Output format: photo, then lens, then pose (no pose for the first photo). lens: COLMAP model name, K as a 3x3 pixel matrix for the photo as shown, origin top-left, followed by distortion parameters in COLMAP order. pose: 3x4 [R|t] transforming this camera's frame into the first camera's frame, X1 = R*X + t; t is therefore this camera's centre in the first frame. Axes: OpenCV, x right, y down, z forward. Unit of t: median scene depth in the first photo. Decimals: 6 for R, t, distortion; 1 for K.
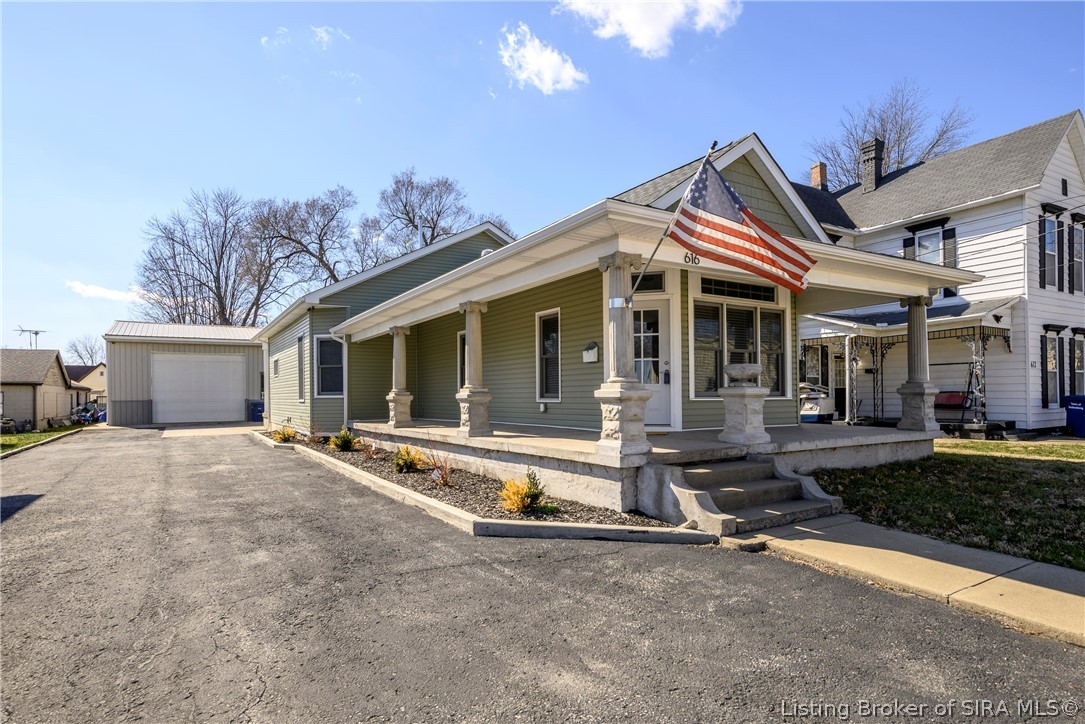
lens RADIAL K [[588.0, 0, 537.3], [0, 588.0, 394.4], [0, 0, 1]] dist [-0.001224, 0.000881]
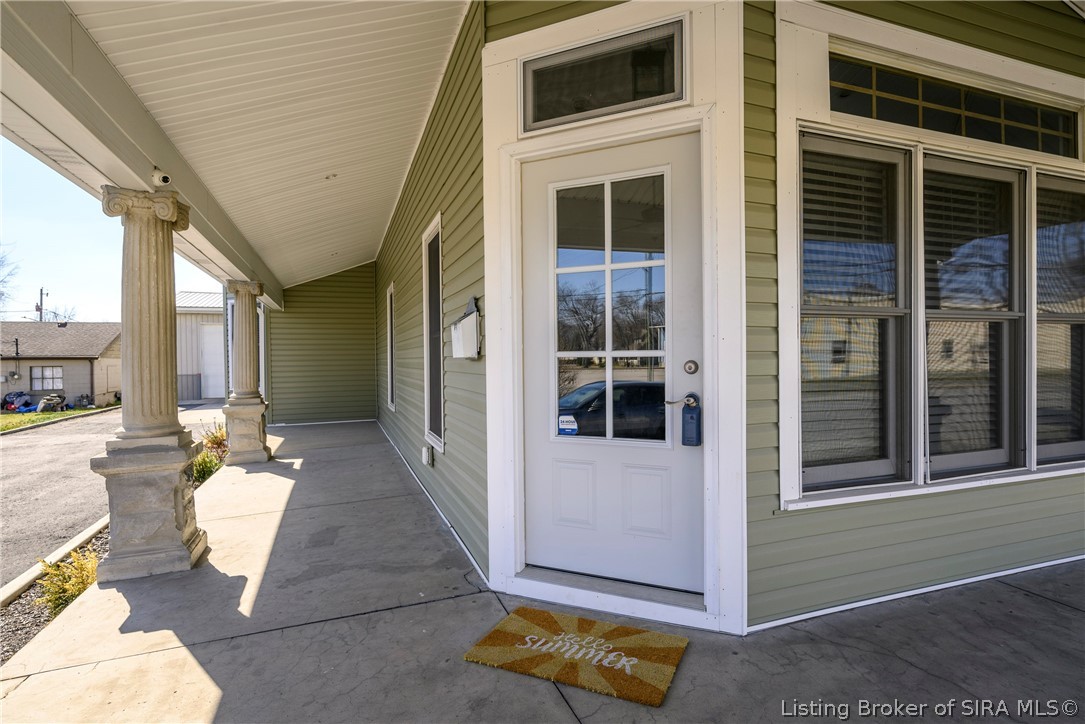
lens RADIAL K [[543.8, 0, 552.5], [0, 543.8, 363.2], [0, 0, 1]] dist [-0.002013, -0.000918]
pose [[0.983000, -0.000247, -0.183606, 0.198623], [0.002970, 0.999890, 0.014554, -0.058114], [0.183582, -0.014852, 0.982892, 0.726107]]
